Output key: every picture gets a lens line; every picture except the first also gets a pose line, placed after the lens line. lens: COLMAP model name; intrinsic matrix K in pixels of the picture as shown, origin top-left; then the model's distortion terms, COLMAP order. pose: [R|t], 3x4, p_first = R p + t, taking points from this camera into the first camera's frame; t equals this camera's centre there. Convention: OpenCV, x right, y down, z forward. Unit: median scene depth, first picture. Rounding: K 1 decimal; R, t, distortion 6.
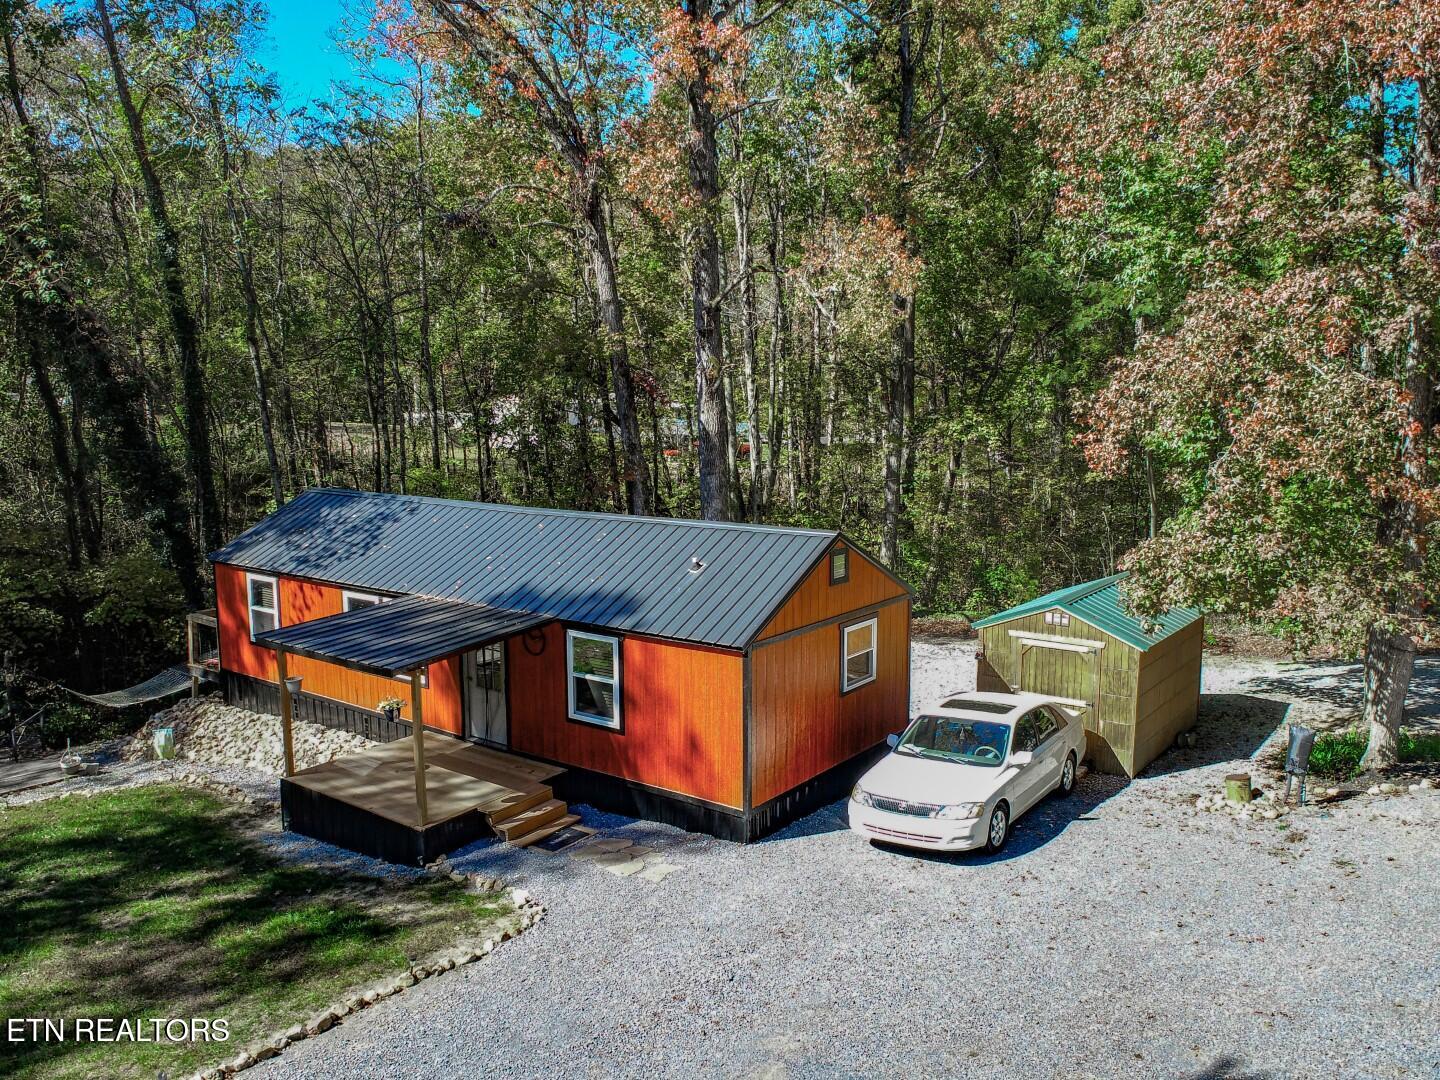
lens RADIAL K [[1099.7, 0, 720.0], [0, 1099.7, 540.0], [0, 0, 1]] dist [-0.020360, 0.008198]
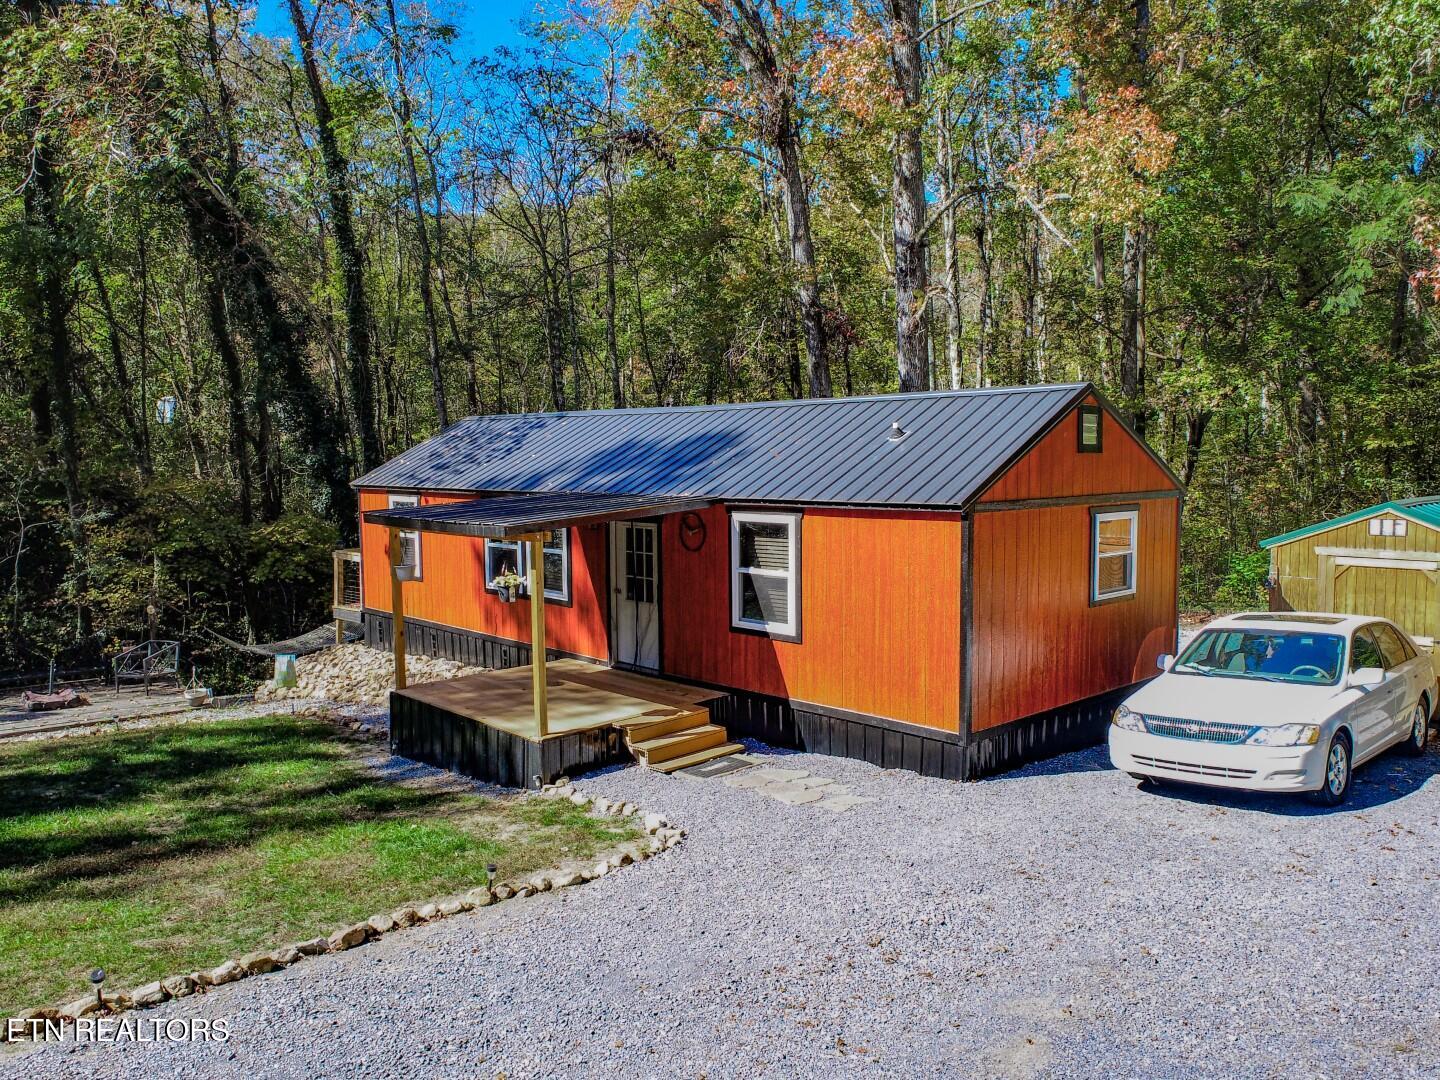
lens RADIAL K [[1099.7, 0, 720.0], [0, 1099.7, 540.0], [0, 0, 1]] dist [-0.020360, 0.008198]
pose [[0.984229, 0.010546, -0.176582, -0.008623], [-0.019528, 0.998598, -0.049208, 0.164809], [0.175816, 0.051881, 0.983055, 0.256814]]
